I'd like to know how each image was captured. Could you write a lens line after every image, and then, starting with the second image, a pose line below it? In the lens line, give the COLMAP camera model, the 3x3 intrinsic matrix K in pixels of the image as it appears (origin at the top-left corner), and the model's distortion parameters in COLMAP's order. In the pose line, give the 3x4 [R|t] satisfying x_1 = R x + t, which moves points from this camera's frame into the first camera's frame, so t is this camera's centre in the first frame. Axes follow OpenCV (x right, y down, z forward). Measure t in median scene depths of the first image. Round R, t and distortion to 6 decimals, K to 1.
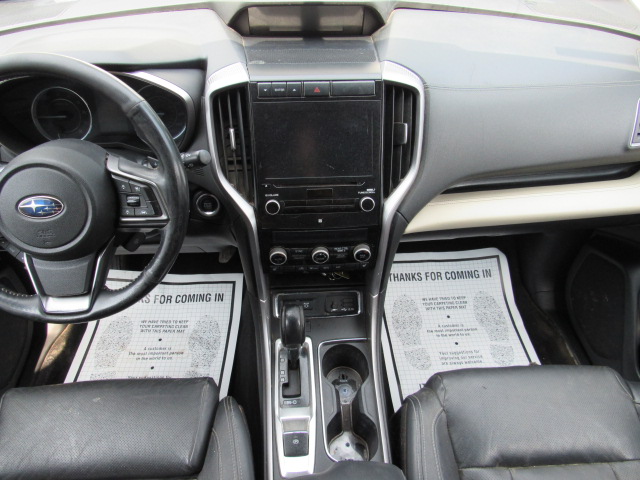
lens RADIAL K [[454.2, 0, 320.0], [0, 454.2, 240.0], [0, 0, 1]] dist [-0.026220, 0.002772]
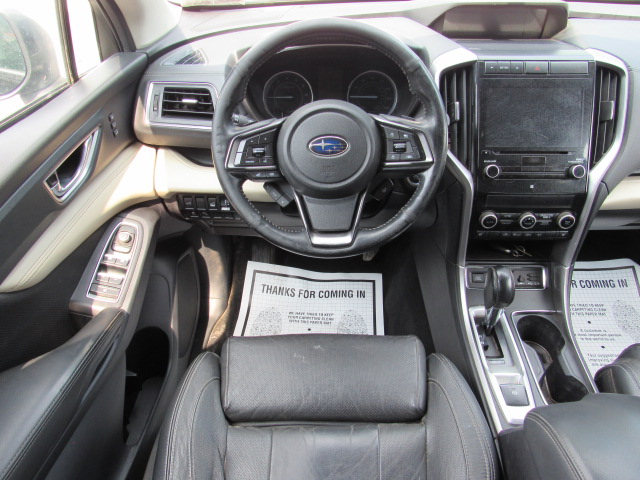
lens RADIAL K [[454.2, 0, 320.0], [0, 454.2, 240.0], [0, 0, 1]] dist [-0.026220, 0.002772]
pose [[0.996101, 0.029873, -0.083003, -0.402419], [-0.039908, 0.991728, -0.121995, 0.231396], [0.078672, 0.124832, 0.989054, -0.093980]]
